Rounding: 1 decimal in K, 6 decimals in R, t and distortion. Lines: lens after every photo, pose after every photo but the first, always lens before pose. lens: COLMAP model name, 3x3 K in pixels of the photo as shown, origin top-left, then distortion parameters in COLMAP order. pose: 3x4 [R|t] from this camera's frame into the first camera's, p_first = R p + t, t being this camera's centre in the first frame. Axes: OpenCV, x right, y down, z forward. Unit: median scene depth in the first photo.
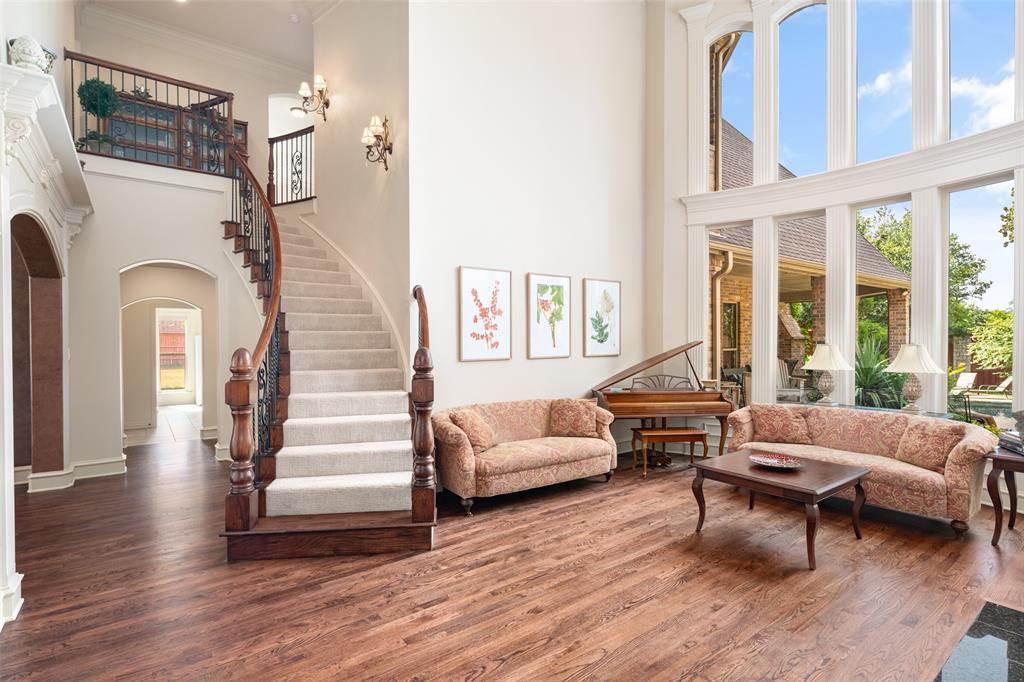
lens RADIAL K [[505.0, 0, 504.2], [0, 505.0, 341.3], [0, 0, 1]] dist [0.014713, 0.000777]
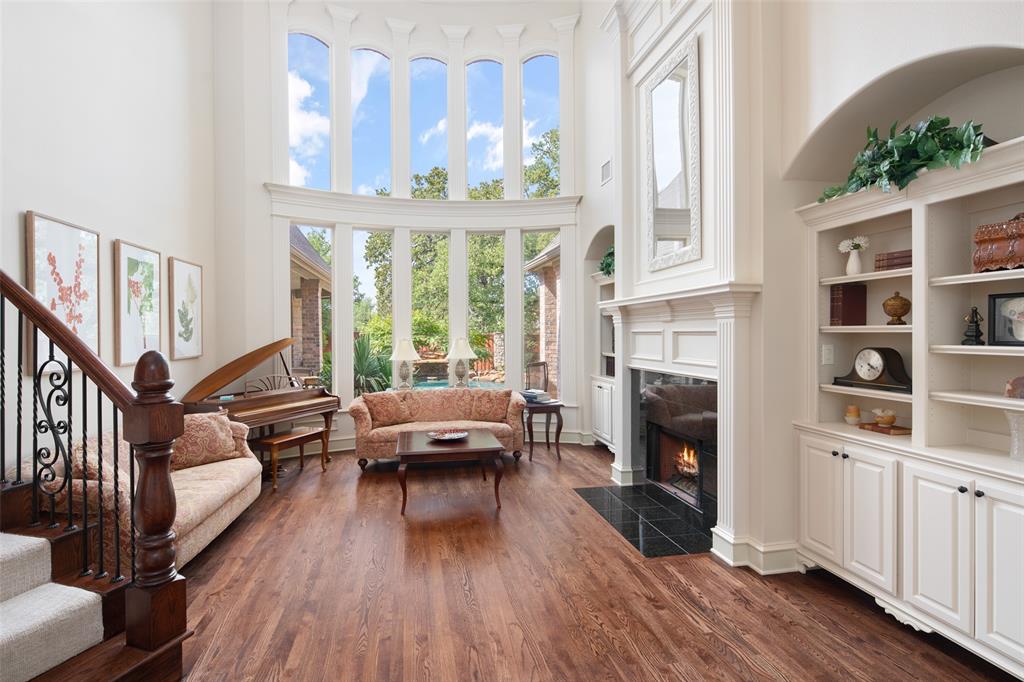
lens RADIAL K [[505.0, 0, 505.7], [0, 505.0, 336.0], [0, 0, 1]] dist [0.014713, 0.000777]
pose [[0.440371, -0.006864, 0.897790, -0.372715], [0.011617, 0.999931, 0.001947, -0.001606], [-0.897741, 0.009573, 0.440420, 0.259618]]
